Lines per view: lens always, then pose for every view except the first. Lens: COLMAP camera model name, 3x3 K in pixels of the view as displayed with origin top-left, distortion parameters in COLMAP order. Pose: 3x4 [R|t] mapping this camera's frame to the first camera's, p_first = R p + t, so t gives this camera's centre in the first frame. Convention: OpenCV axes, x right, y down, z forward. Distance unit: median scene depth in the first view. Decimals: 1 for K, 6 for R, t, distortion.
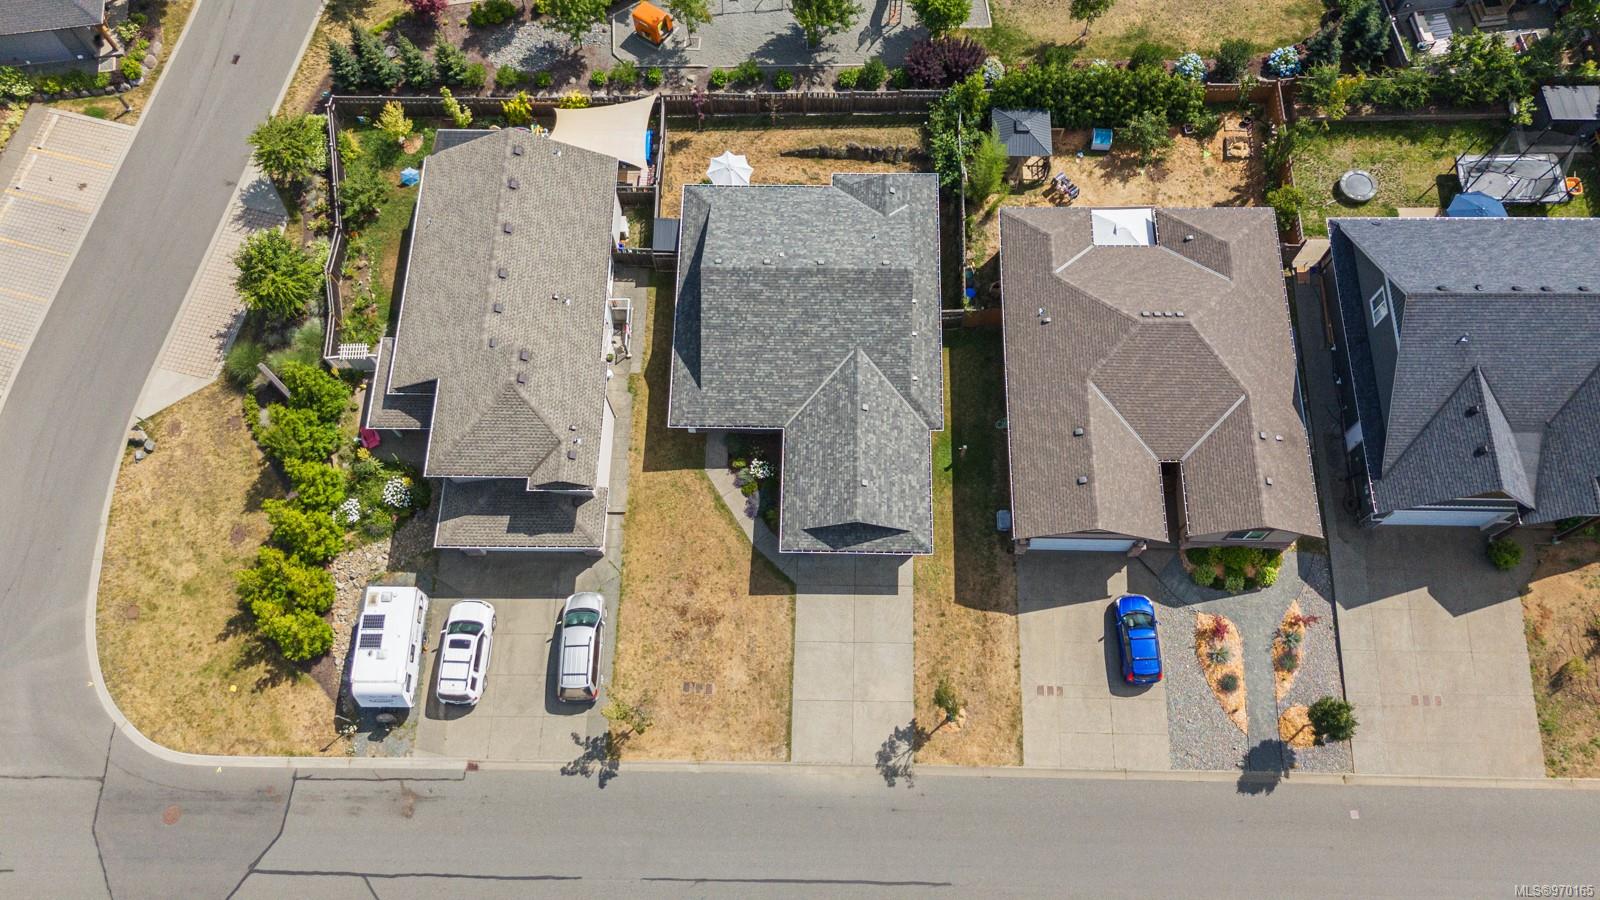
lens RADIAL K [[1175.6, 0, 798.2], [0, 1175.6, 450.8], [0, 0, 1]] dist [0.014077, -0.015682]
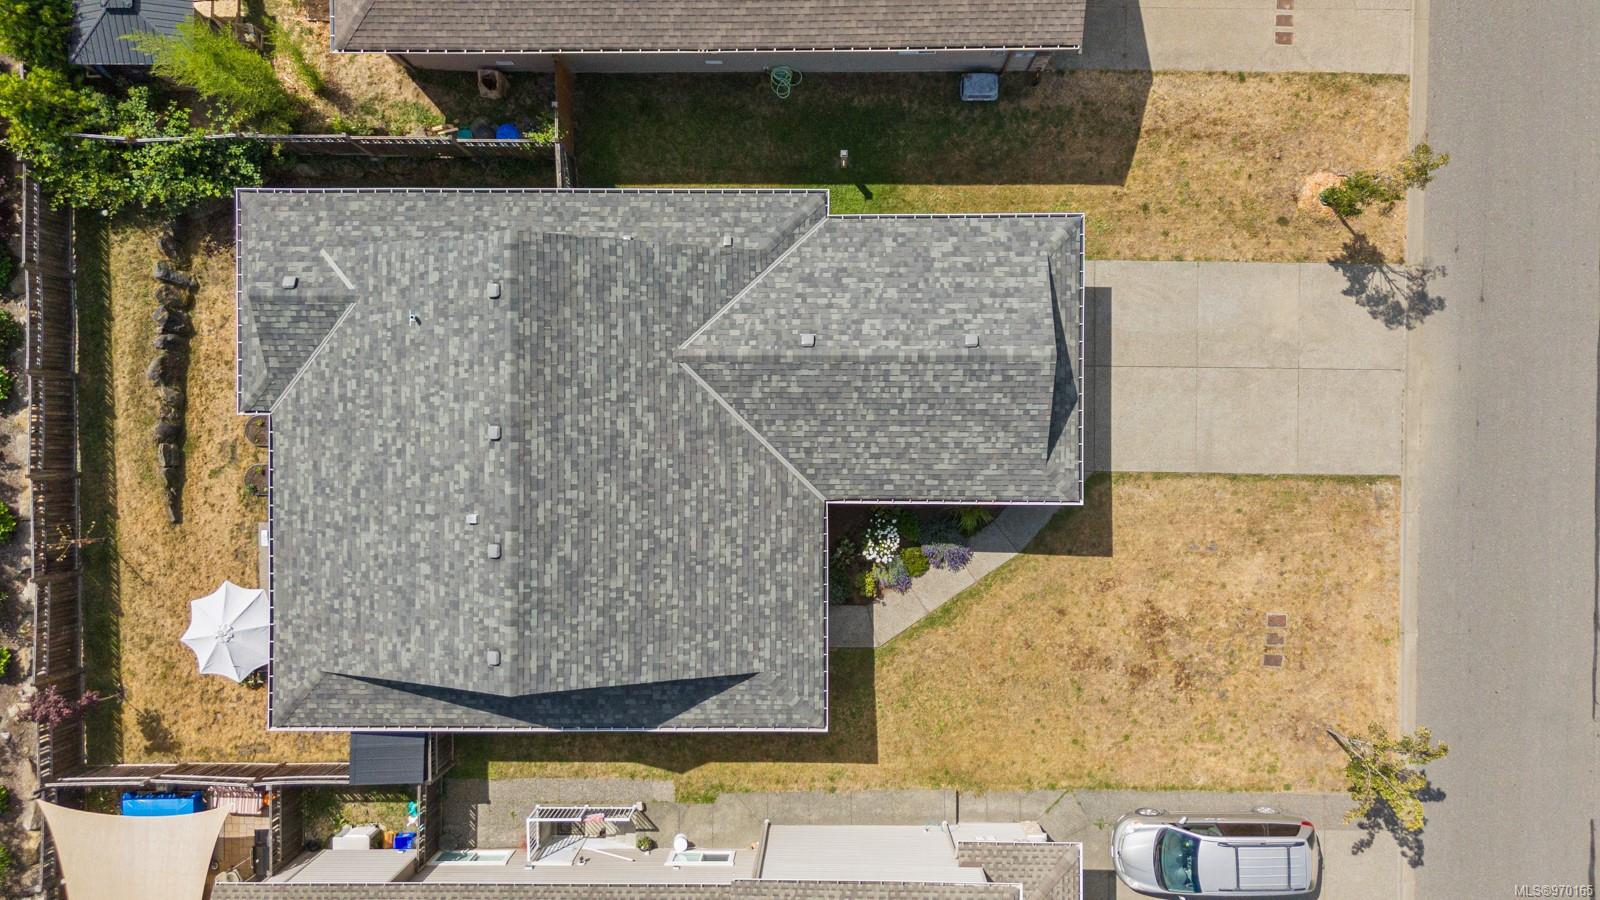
lens RADIAL K [[1175.6, 0, 800.1], [0, 1175.6, 449.1], [0, 0, 1]] dist [0.014077, -0.015682]
pose [[-0.019722, -0.999718, 0.013219, 0.004318], [0.938039, -0.013927, 0.346250, -0.199757], [-0.345968, 0.019228, 0.938049, 0.511737]]
